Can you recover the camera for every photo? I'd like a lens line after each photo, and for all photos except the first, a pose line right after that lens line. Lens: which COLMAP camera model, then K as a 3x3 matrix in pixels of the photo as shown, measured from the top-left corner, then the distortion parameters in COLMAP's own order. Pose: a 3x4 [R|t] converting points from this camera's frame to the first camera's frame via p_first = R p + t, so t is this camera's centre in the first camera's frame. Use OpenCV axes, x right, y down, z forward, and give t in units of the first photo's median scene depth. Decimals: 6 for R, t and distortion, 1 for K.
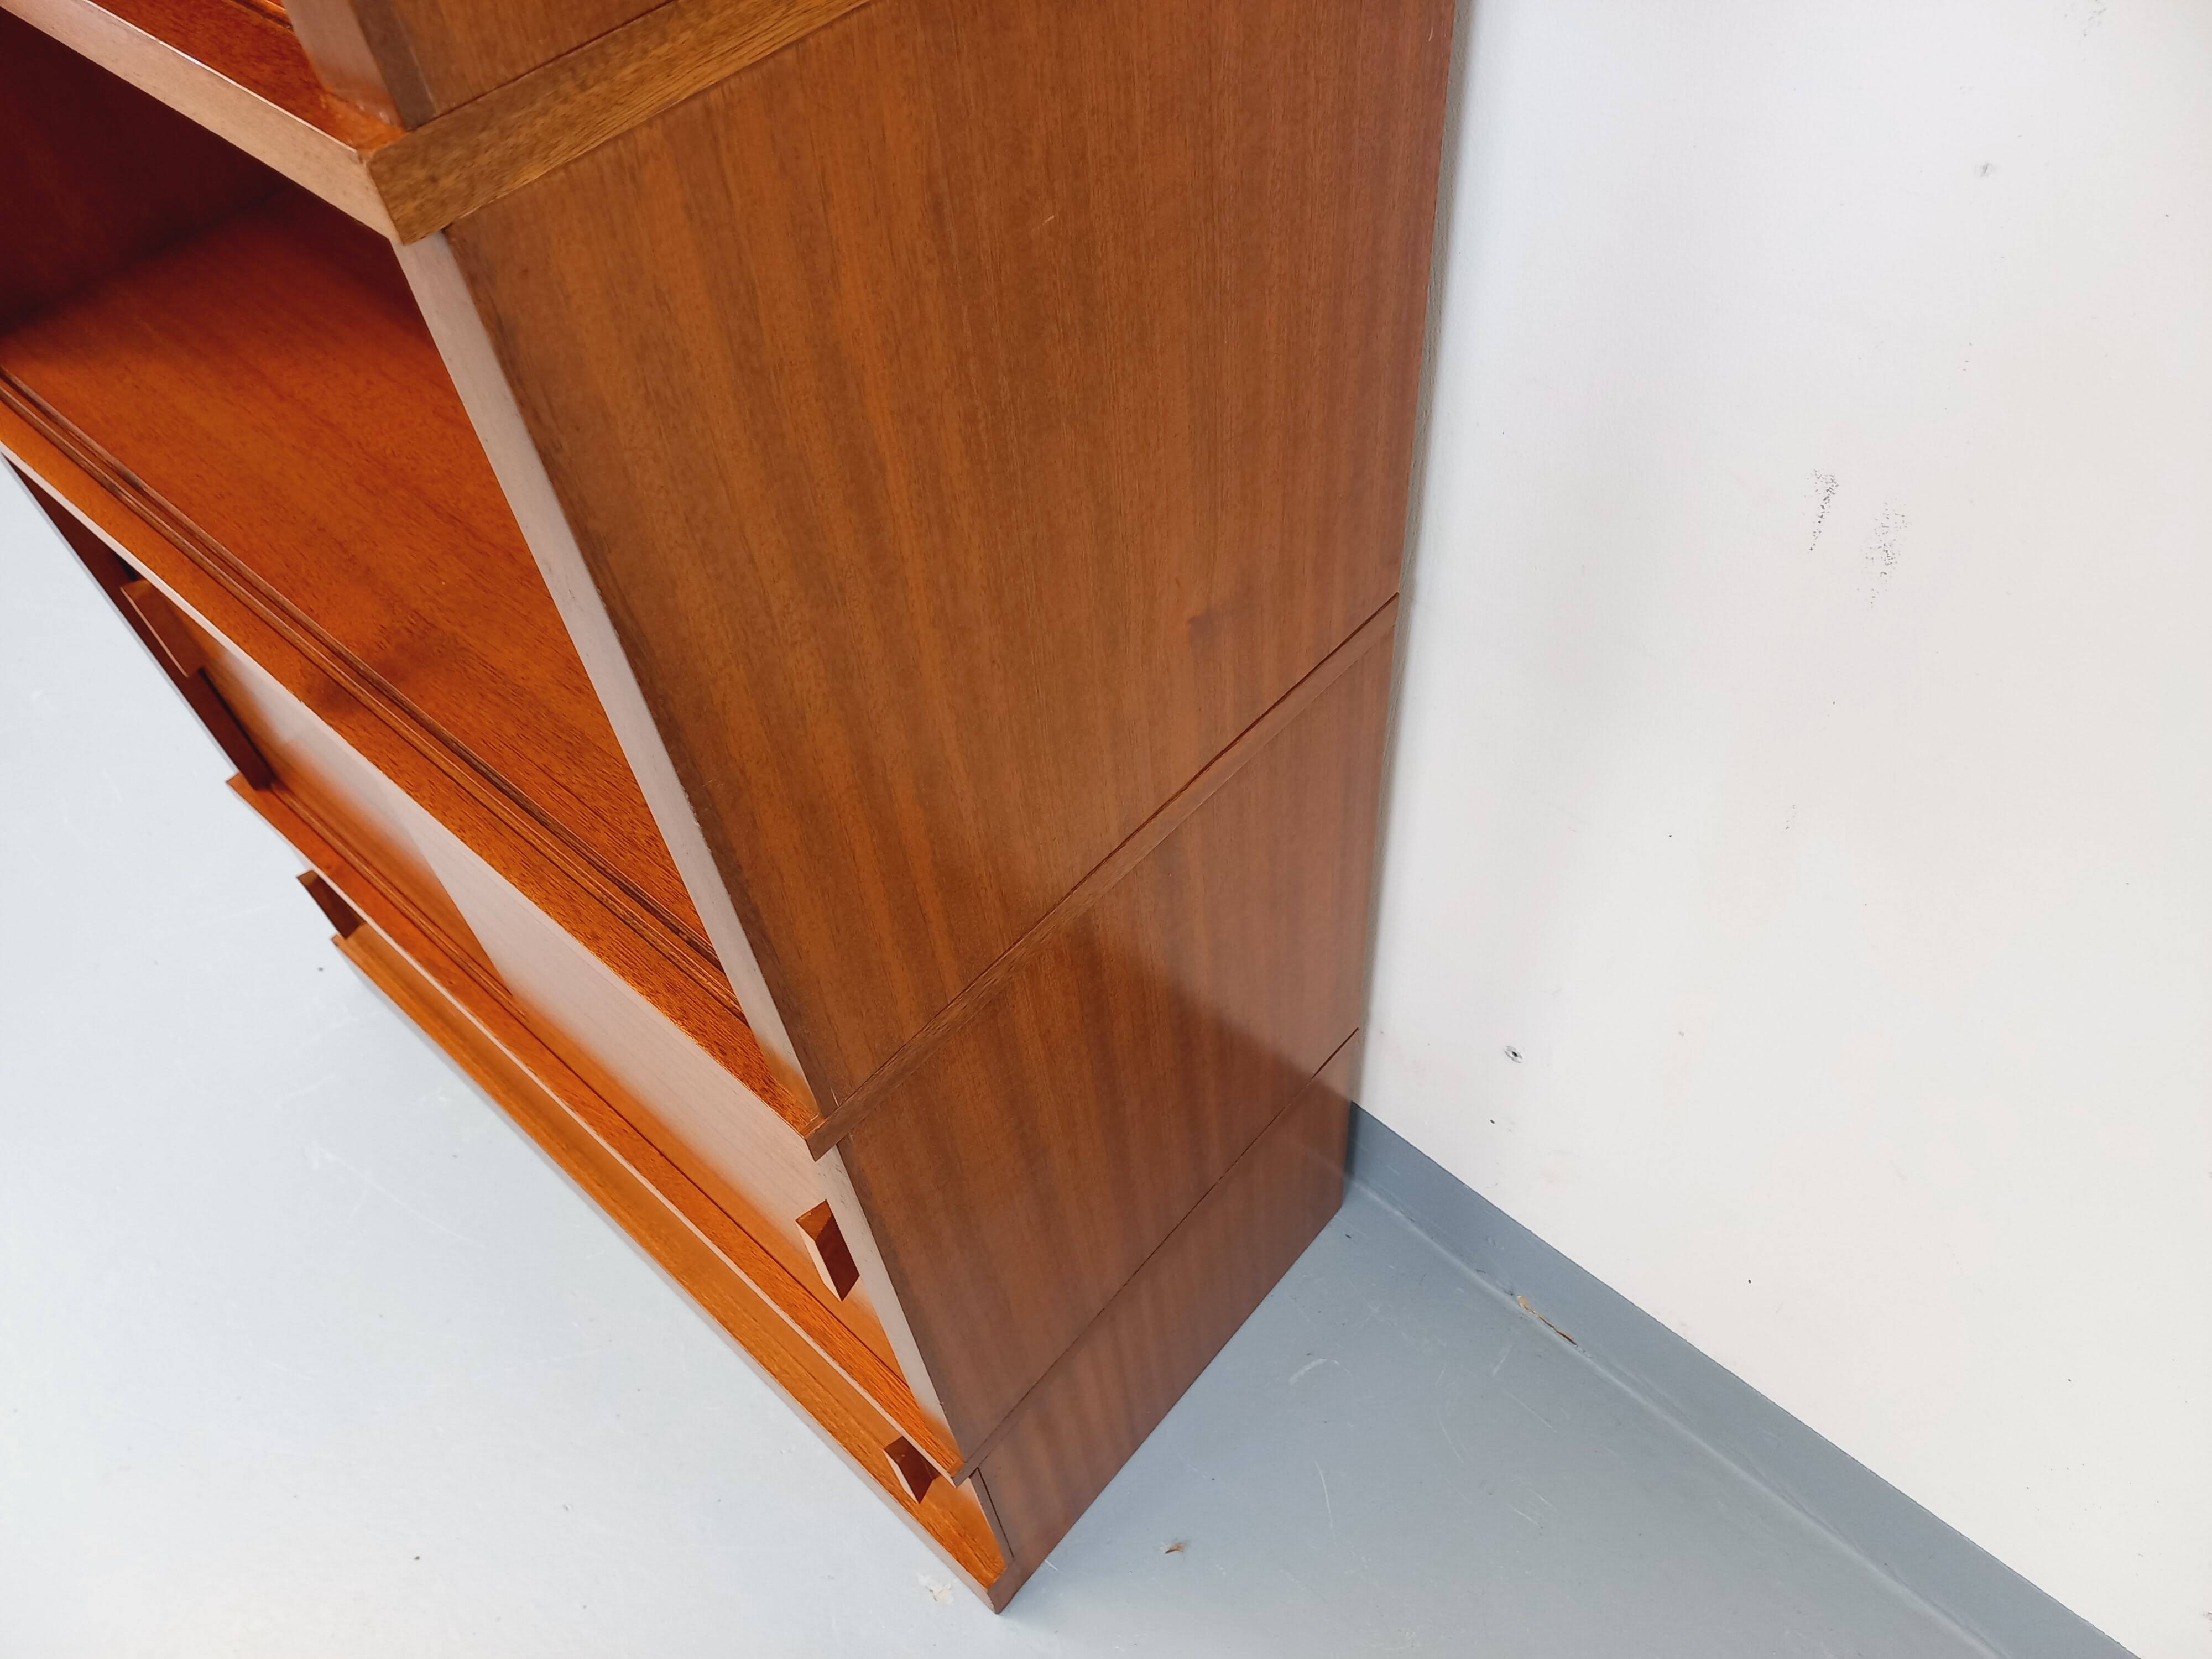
lens RADIAL K [[1616.9, 0, 1113.9], [0, 1616.9, 820.2], [0, 0, 1]] dist [0.102745, -0.129408]
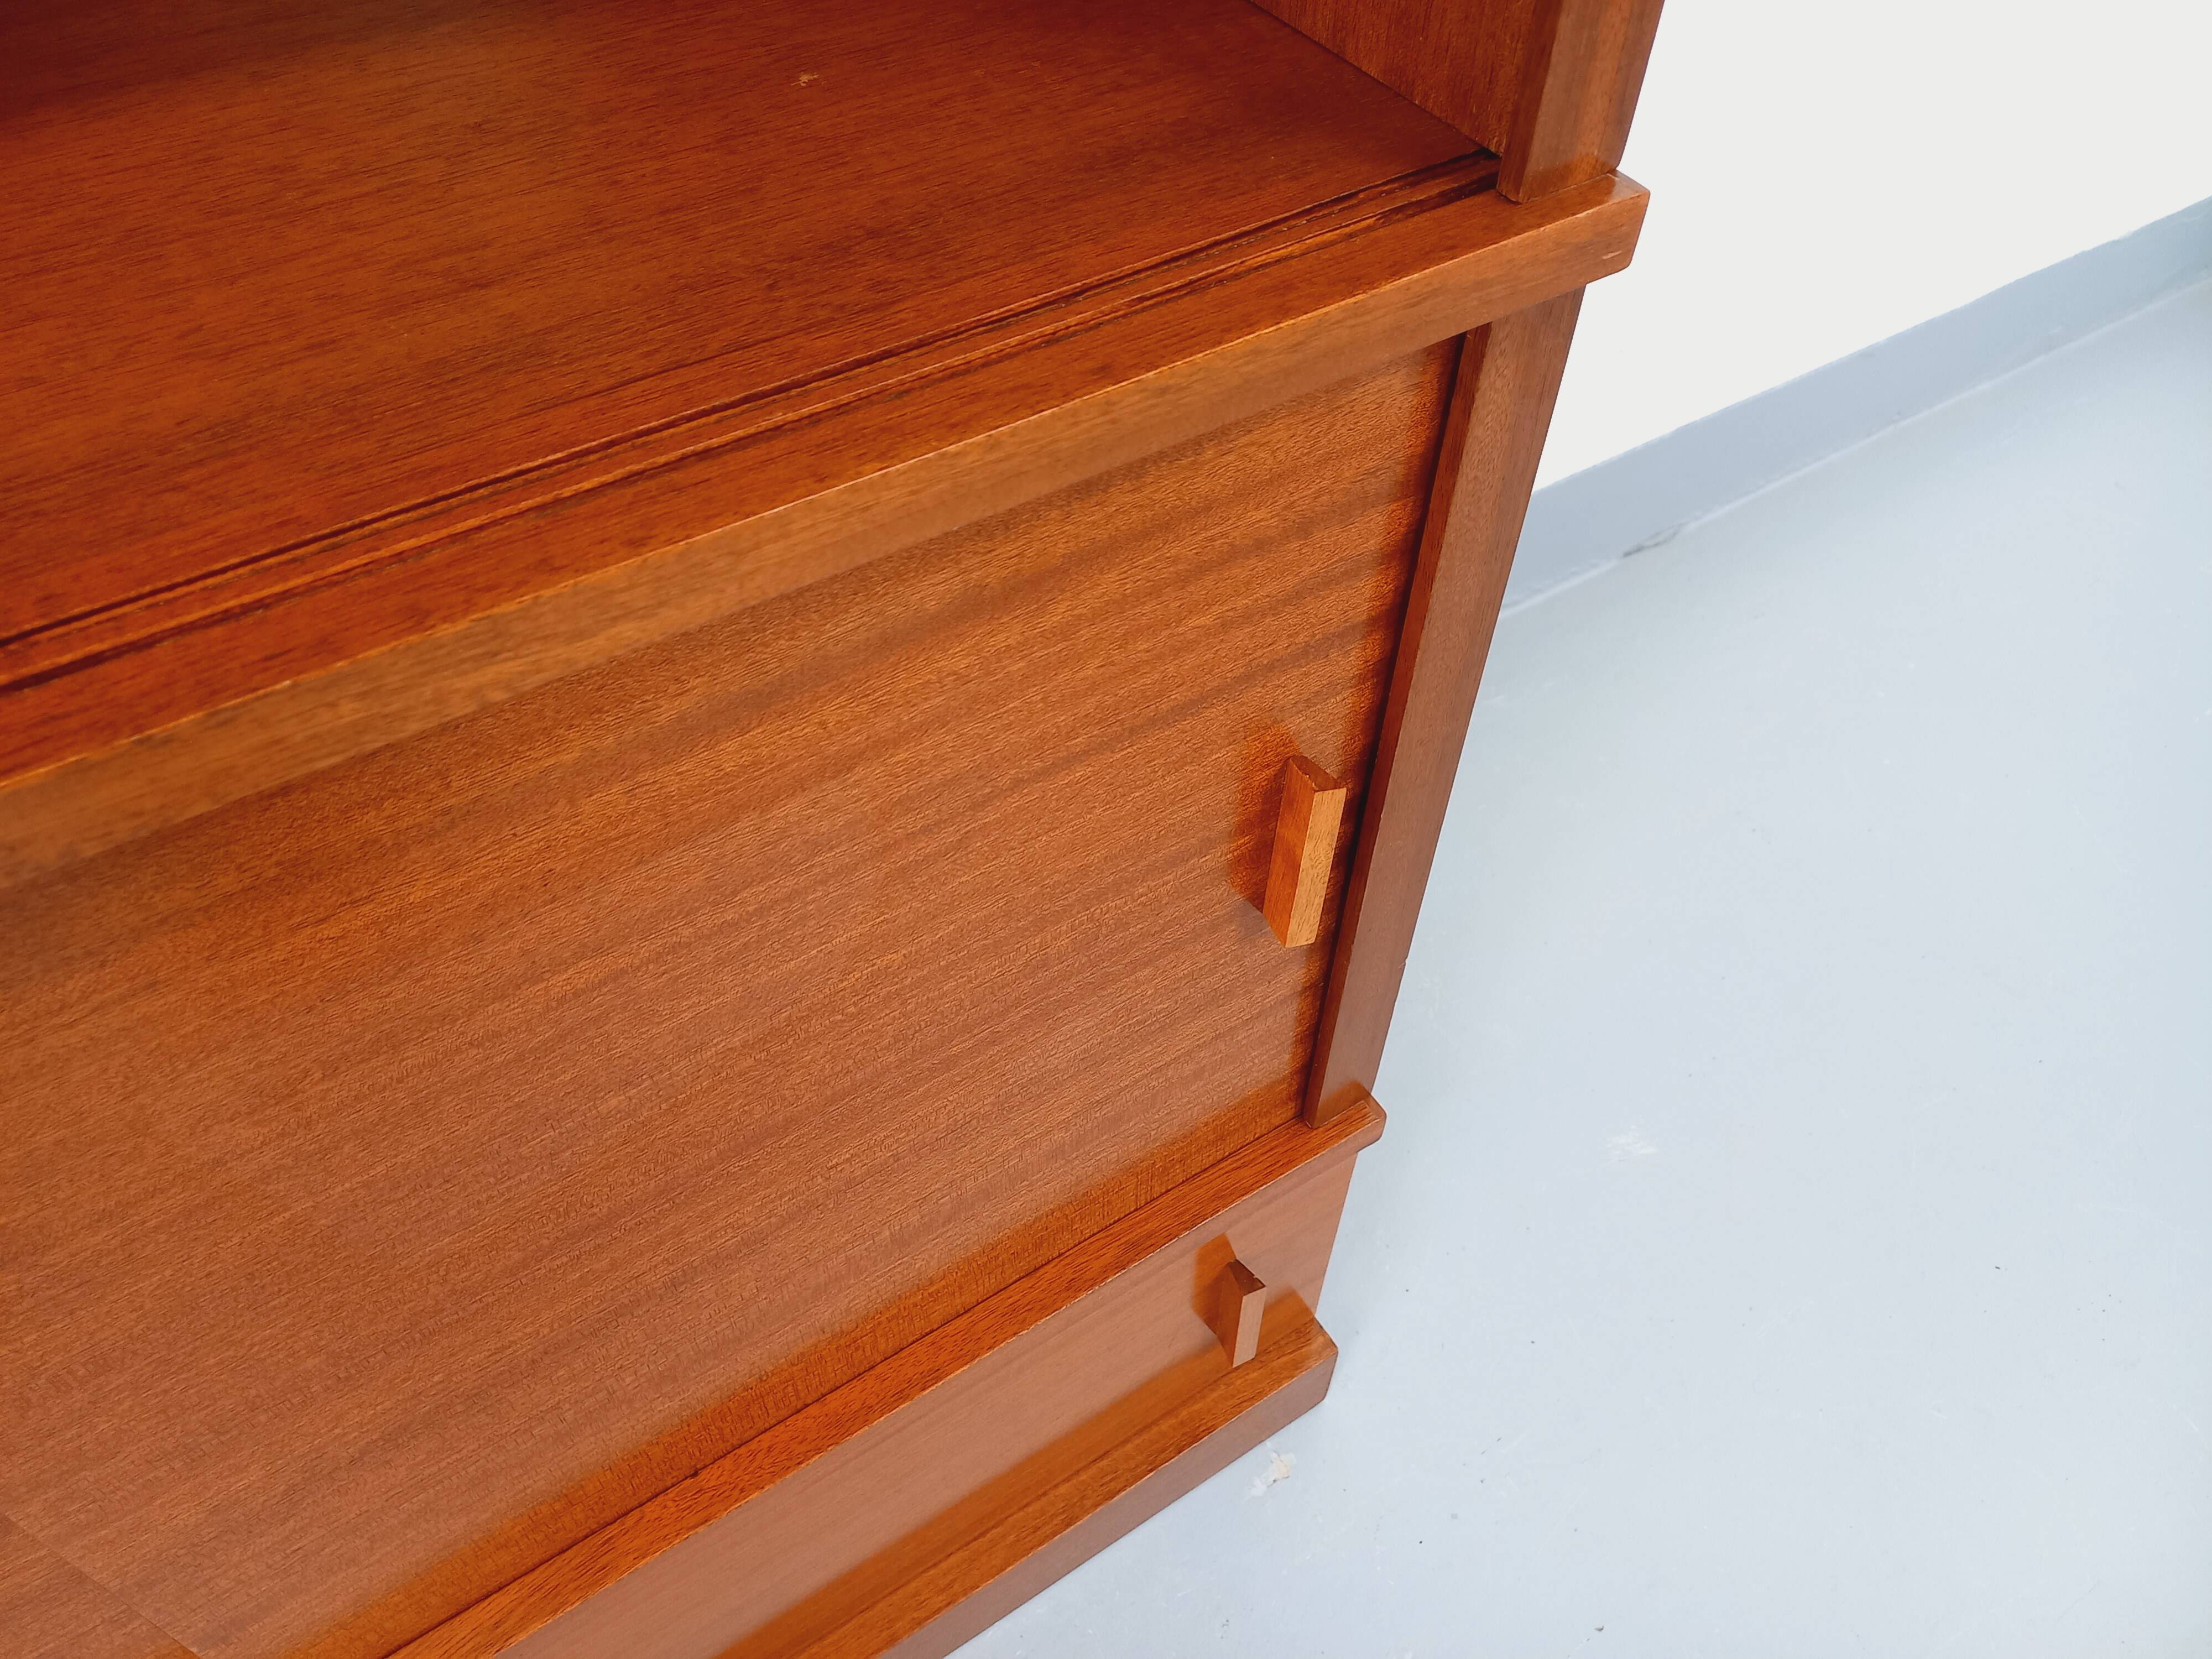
lens RADIAL K [[1638.7, 0, 1095.0], [0, 1638.7, 838.7], [0, 0, 1]] dist [0.037409, -0.002163]
pose [[0.258744, -0.679085, 0.686947, -0.605228], [0.725906, 0.605881, 0.325529, 0.000090], [-0.637269, 0.414430, 0.649719, 0.624610]]
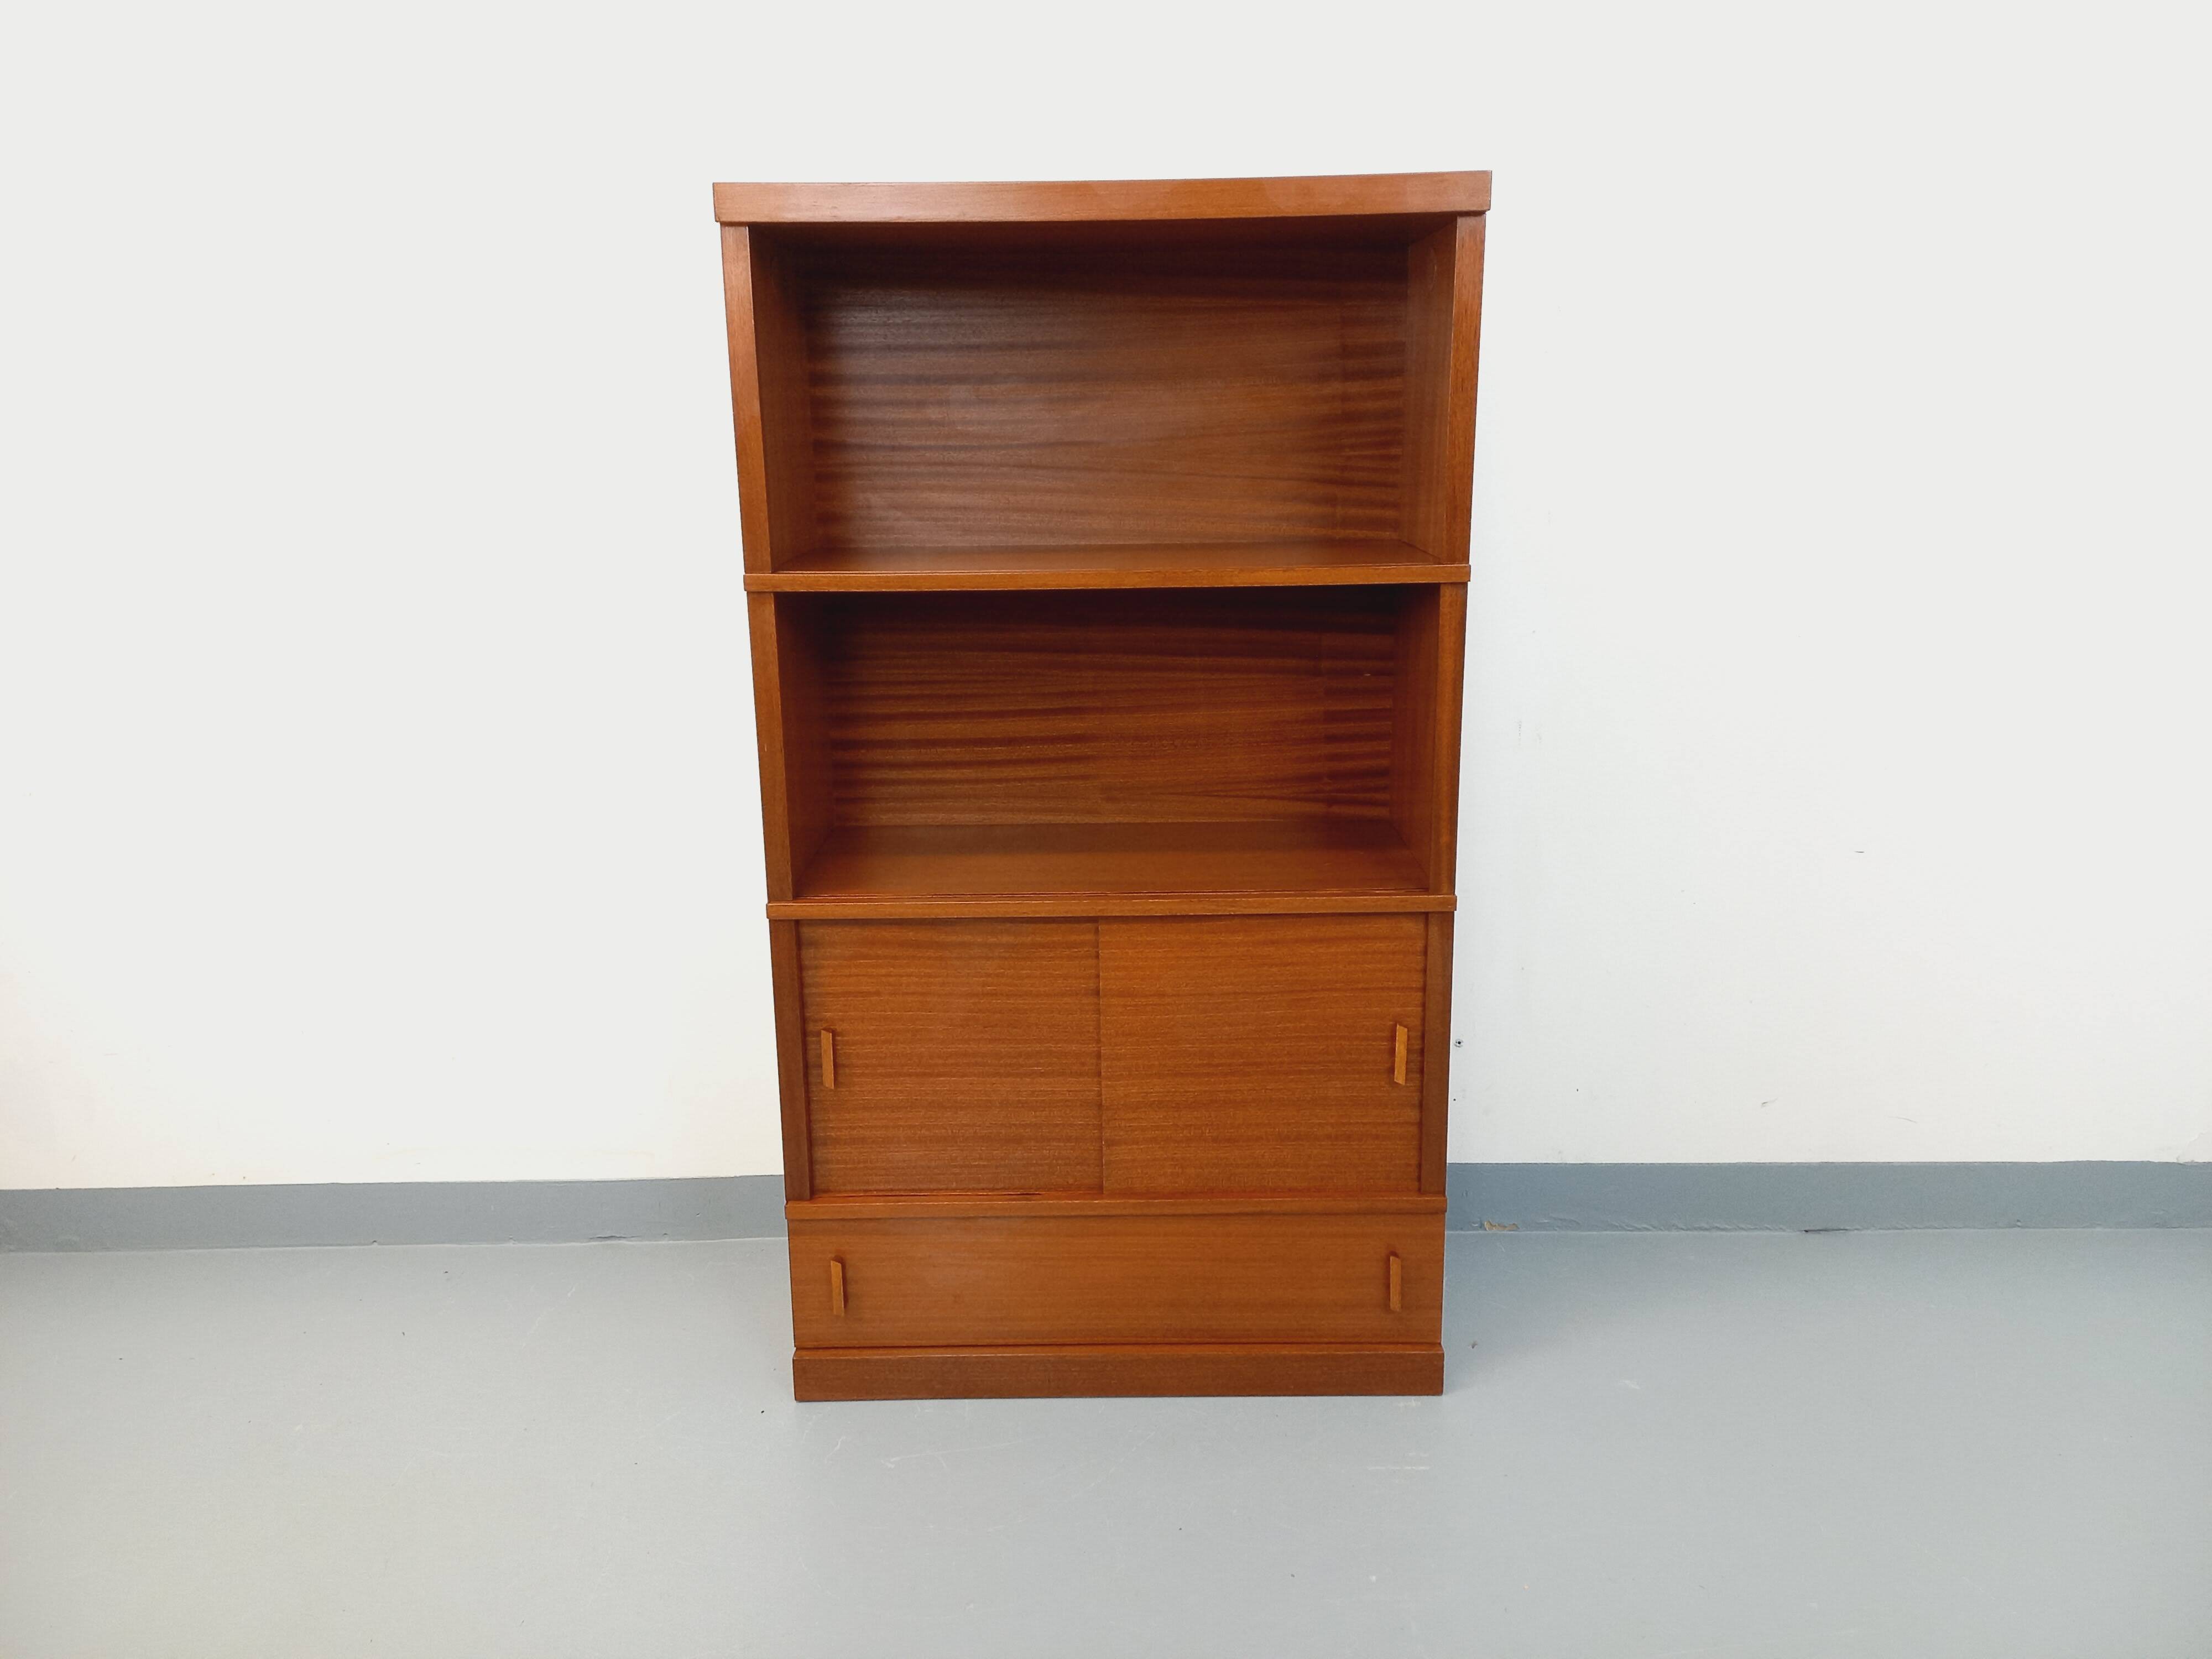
lens RADIAL K [[1616.9, 0, 1113.9], [0, 1616.9, 820.2], [0, 0, 1]] dist [0.102745, -0.129408]
pose [[0.747425, -0.095728, 0.657413, -2.027837], [0.485049, 0.754826, -0.441549, 0.848285], [-0.453963, 0.648902, 0.610609, -0.519301]]
